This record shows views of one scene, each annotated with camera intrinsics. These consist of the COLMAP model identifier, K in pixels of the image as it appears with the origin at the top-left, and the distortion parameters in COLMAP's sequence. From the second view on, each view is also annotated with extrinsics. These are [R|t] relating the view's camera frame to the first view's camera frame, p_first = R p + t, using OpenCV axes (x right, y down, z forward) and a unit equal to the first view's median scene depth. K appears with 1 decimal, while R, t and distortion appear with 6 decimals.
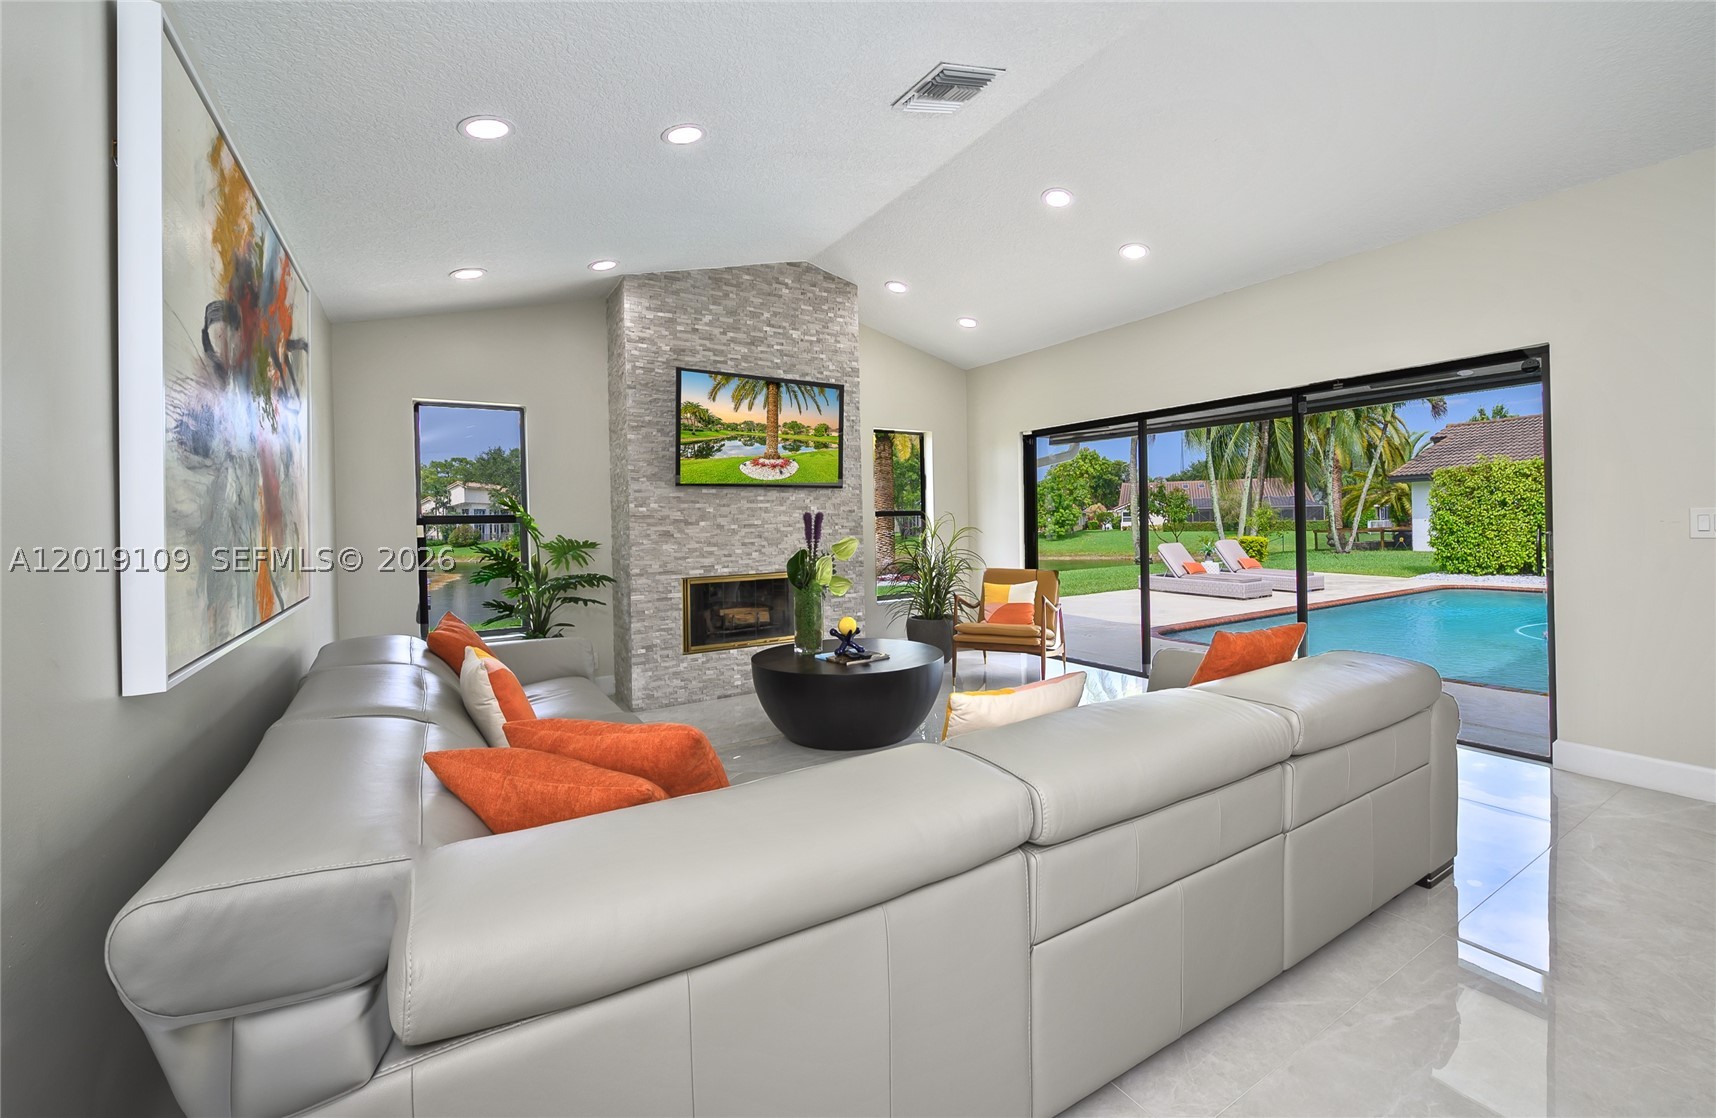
lens RADIAL K [[713.3, 0, 899.4], [0, 713.3, 529.0], [0, 0, 1]] dist [-0.005920, -0.000759]
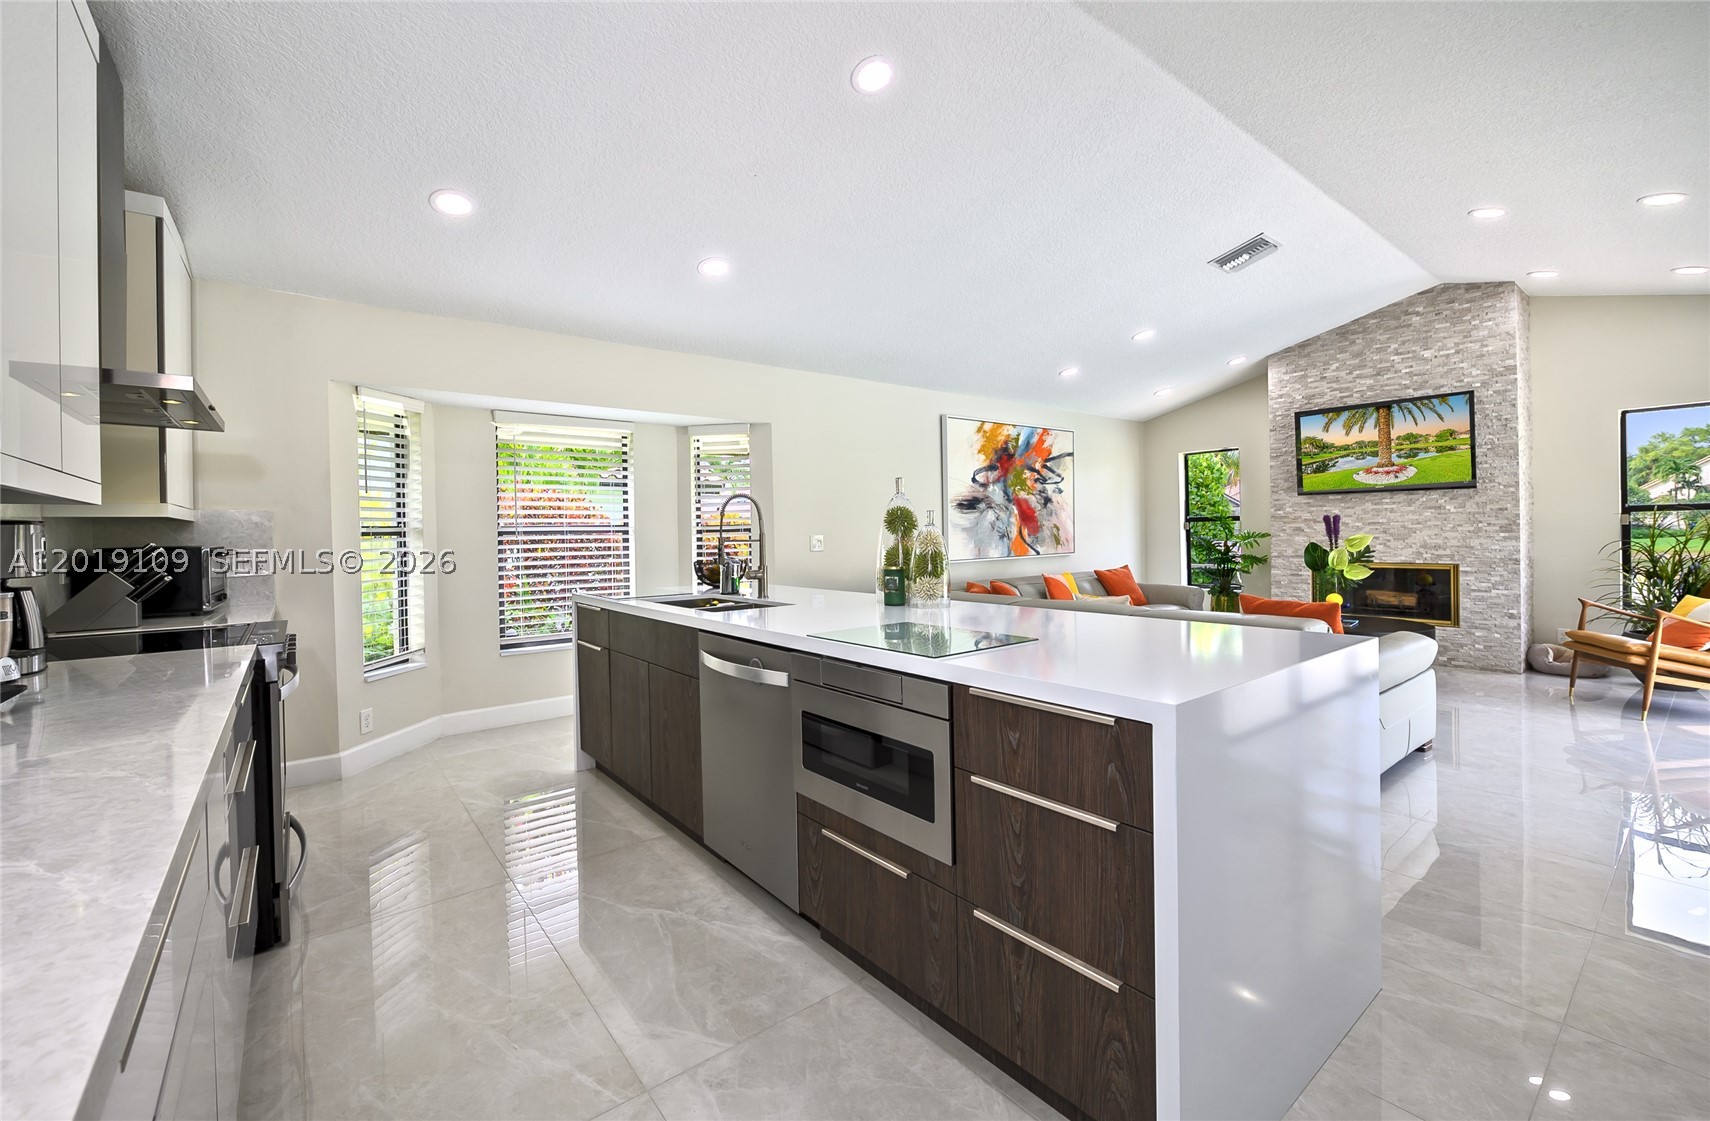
lens RADIAL K [[710.8, 0, 823.5], [0, 710.8, 538.1], [0, 0, 1]] dist [-0.005920, -0.000759]
pose [[0.067423, 0.025196, -0.997406, 0.963684], [0.006075, 0.999652, 0.025664, -0.016364], [0.997706, -0.007790, 0.067247, -0.033649]]
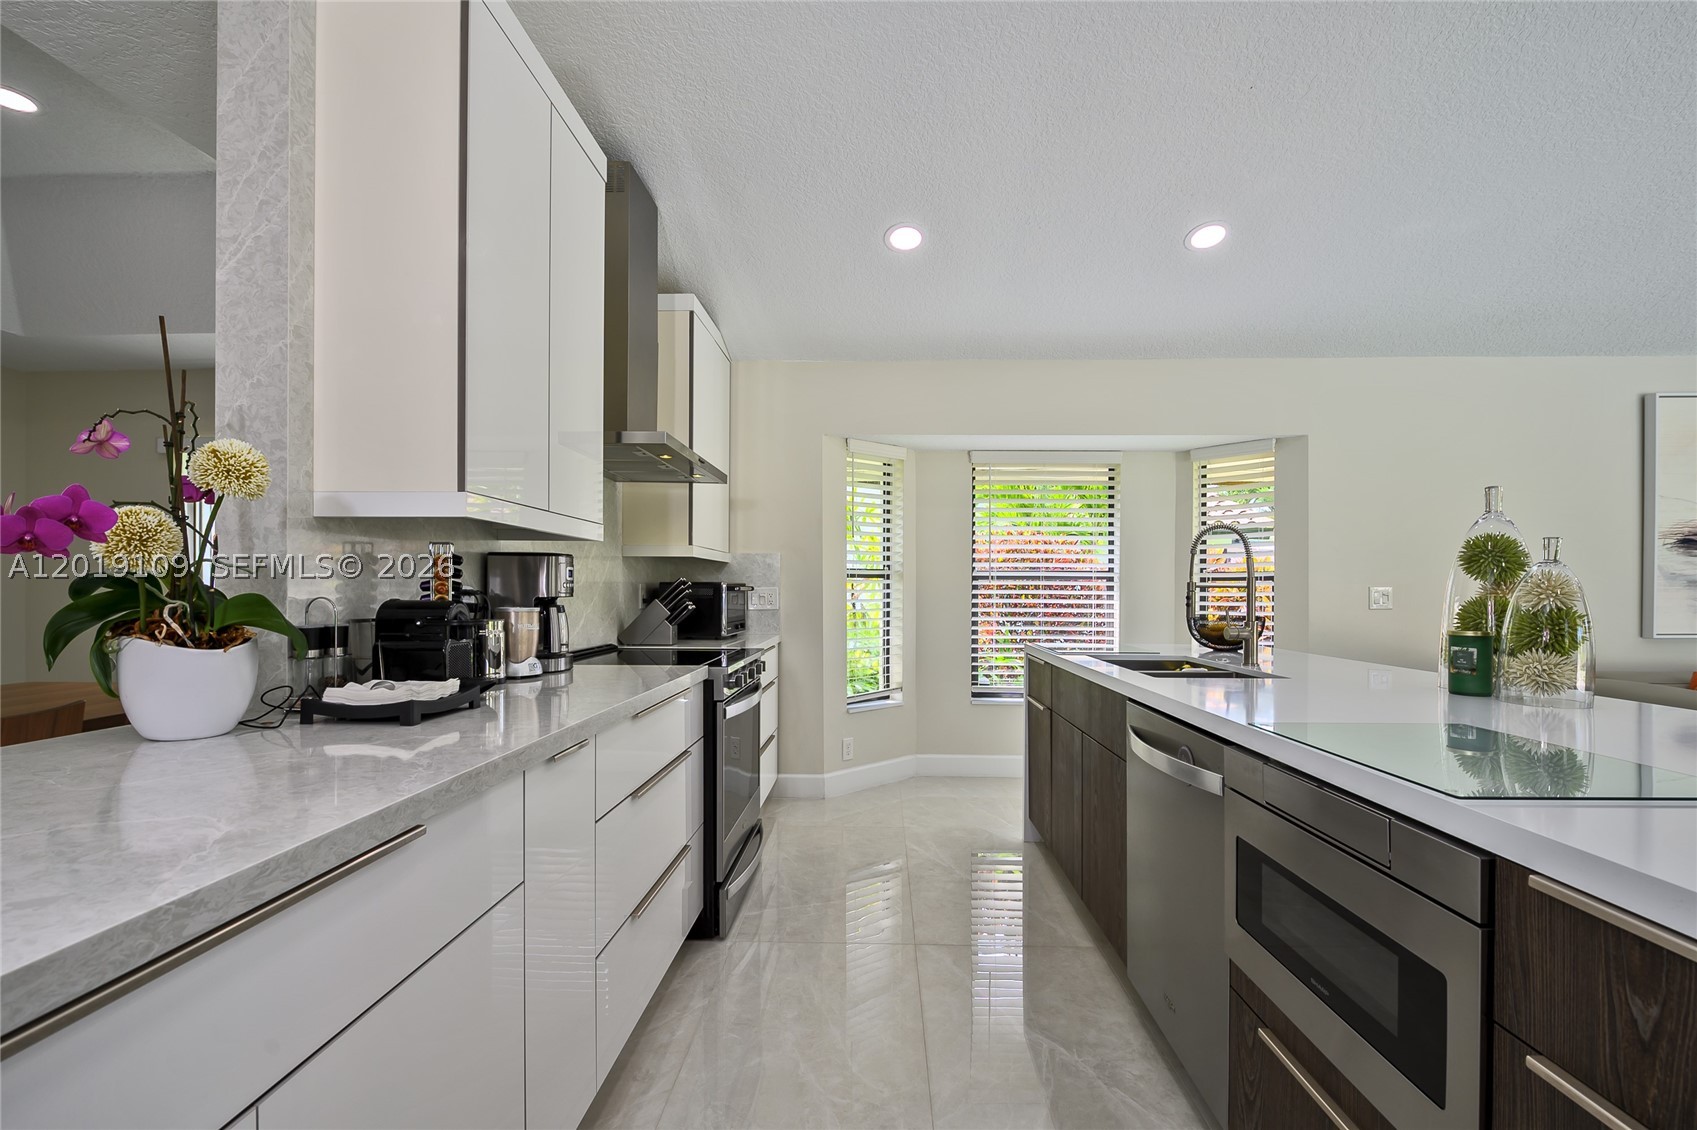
lens RADIAL K [[737.1, 0, 860.0], [0, 737.1, 592.0], [0, 0, 1]] dist [-0.009135, -0.000026]
pose [[-0.579827, 0.018266, -0.814535, 0.890944], [-0.001915, 0.999715, 0.023782, -0.008556], [0.814738, 0.015349, -0.579627, 0.009786]]
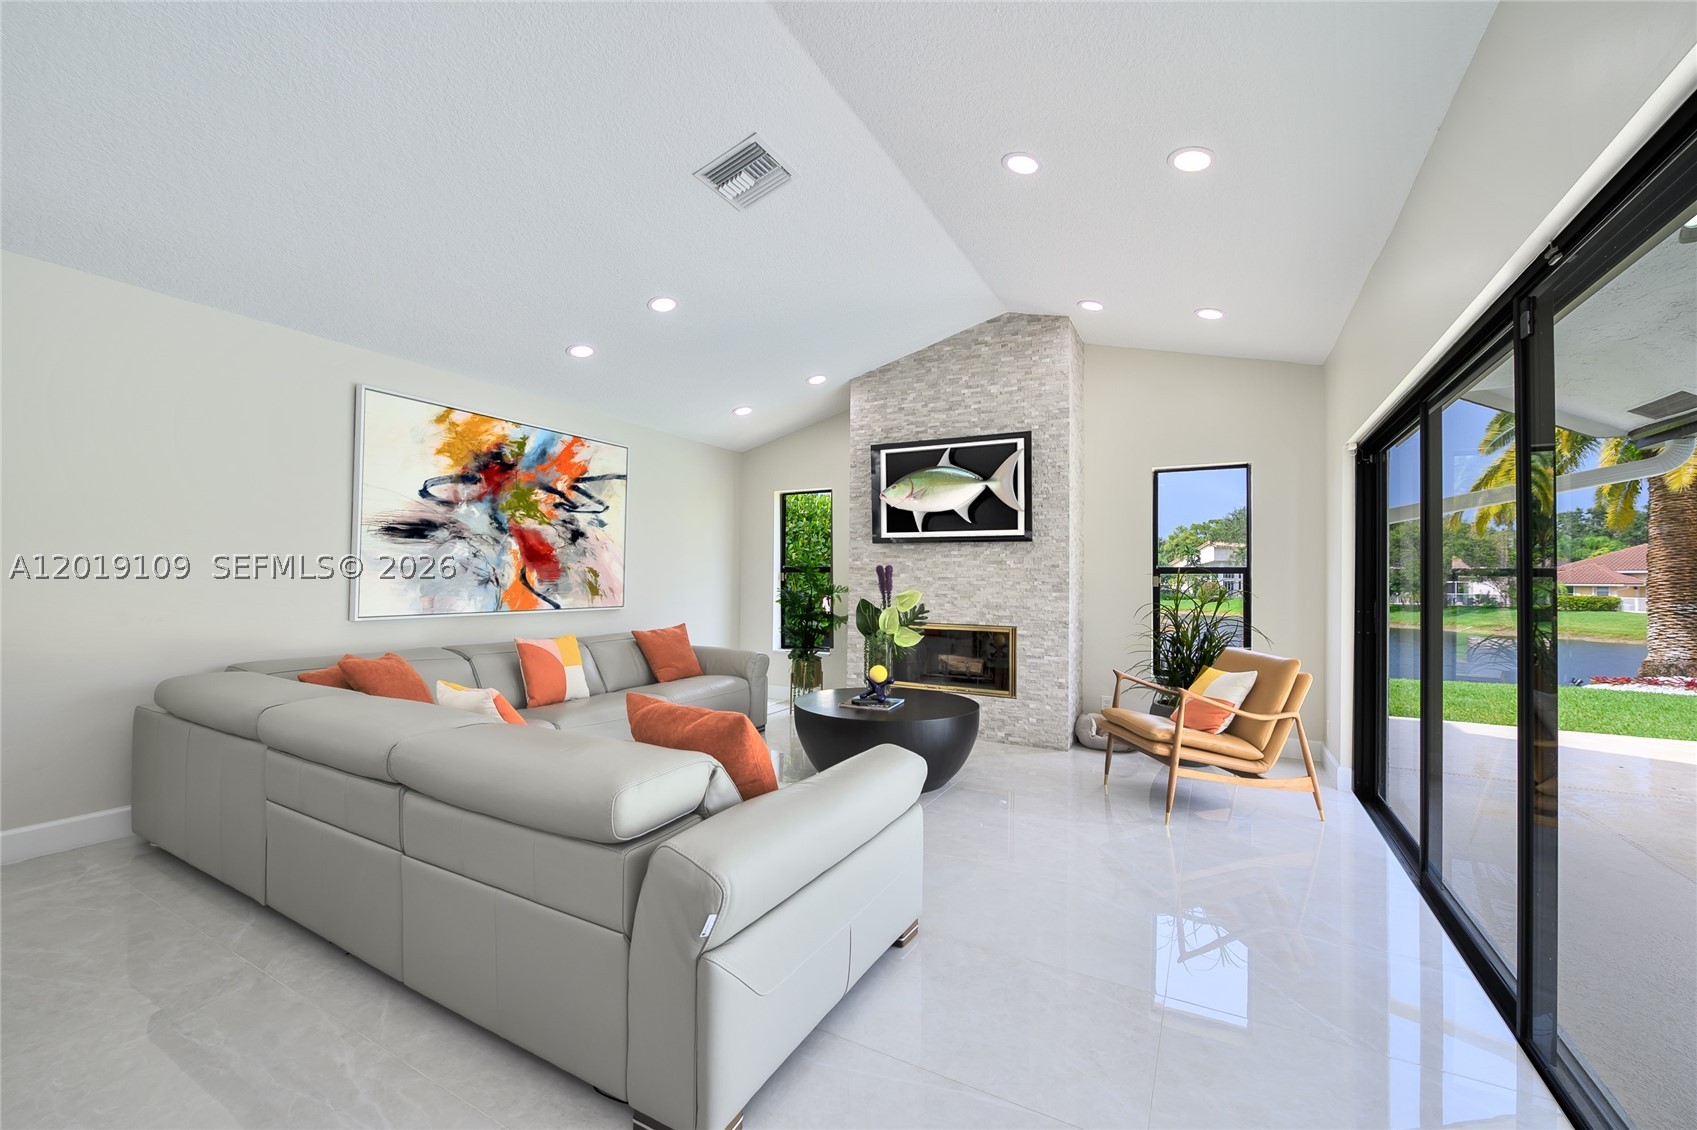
lens RADIAL K [[684.4, 0, 849.7], [0, 684.4, 568.8], [0, 0, 1]] dist [-0.001024, -0.000126]
pose [[0.470199, 0.007533, -0.882528, 0.644154], [-0.030530, 0.999504, -0.007734, -0.006787], [0.882032, 0.030580, 0.470195, 0.396120]]
